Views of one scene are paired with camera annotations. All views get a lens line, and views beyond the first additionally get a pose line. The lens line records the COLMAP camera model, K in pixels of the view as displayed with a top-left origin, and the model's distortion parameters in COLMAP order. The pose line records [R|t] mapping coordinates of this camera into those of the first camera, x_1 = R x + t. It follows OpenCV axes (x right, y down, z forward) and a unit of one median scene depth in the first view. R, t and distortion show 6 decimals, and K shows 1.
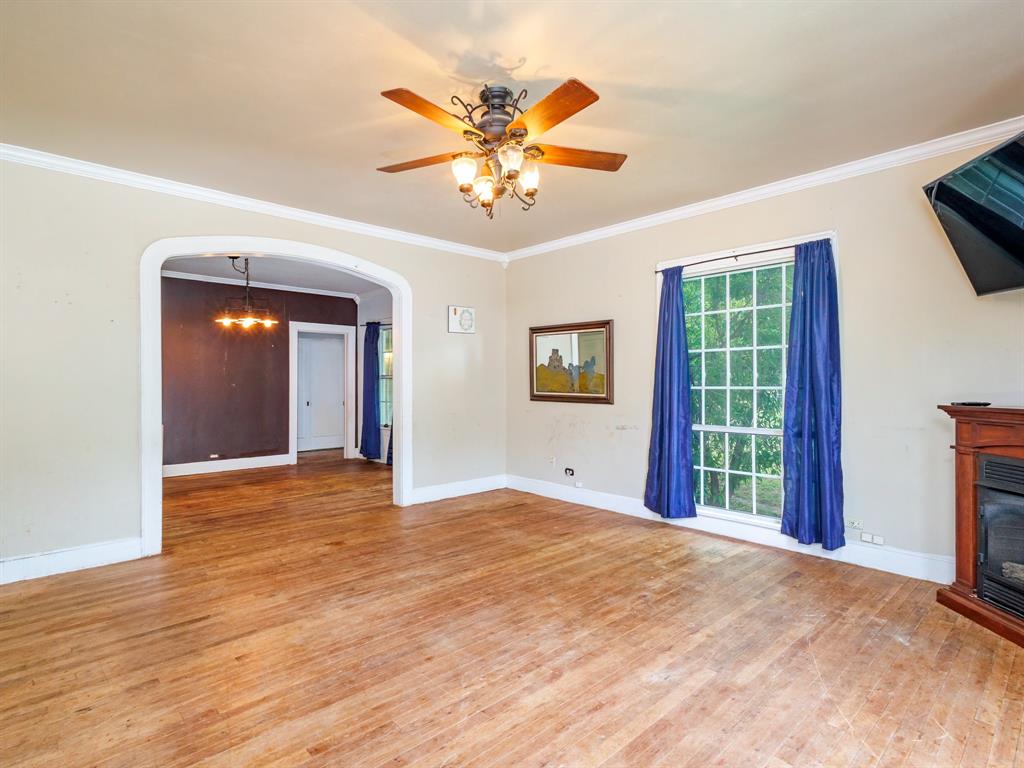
lens RADIAL K [[532.6, 0, 512.4], [0, 532.6, 382.4], [0, 0, 1]] dist [0.007299, 0.000453]
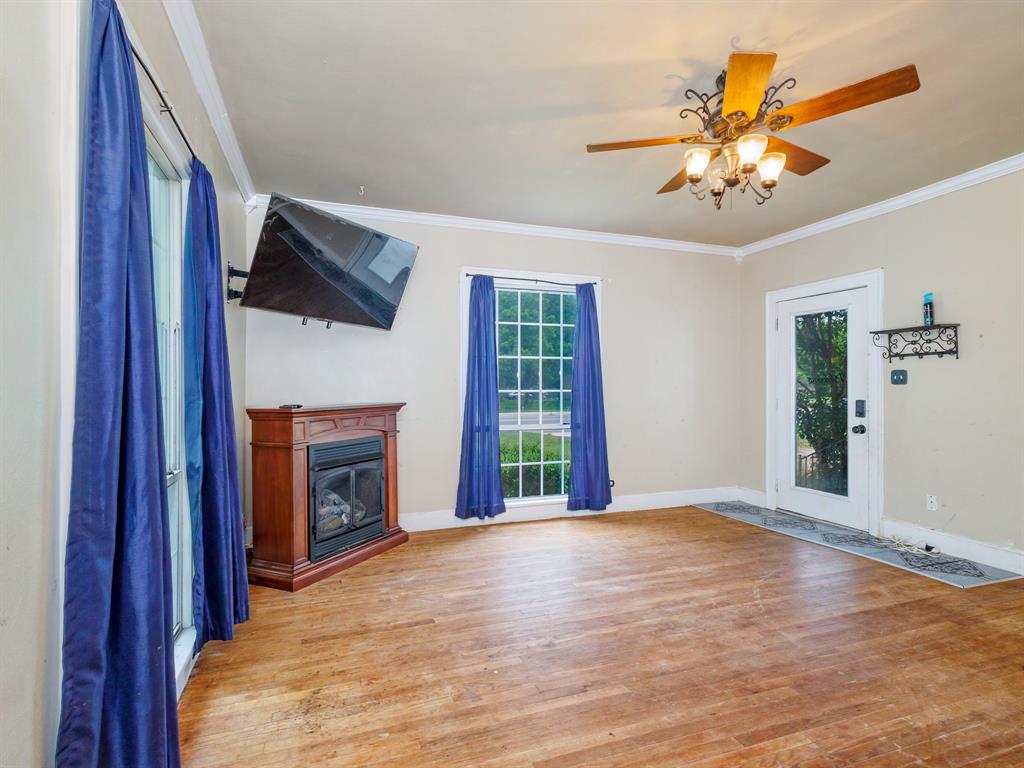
lens RADIAL K [[532.6, 0, 514.1], [0, 532.6, 386.4], [0, 0, 1]] dist [0.007299, 0.000453]
pose [[-0.922497, 0.004692, 0.385976, -0.028132], [0.004333, 0.999989, -0.001799, 0.001760], [-0.385980, 0.000013, -0.922507, 1.912857]]
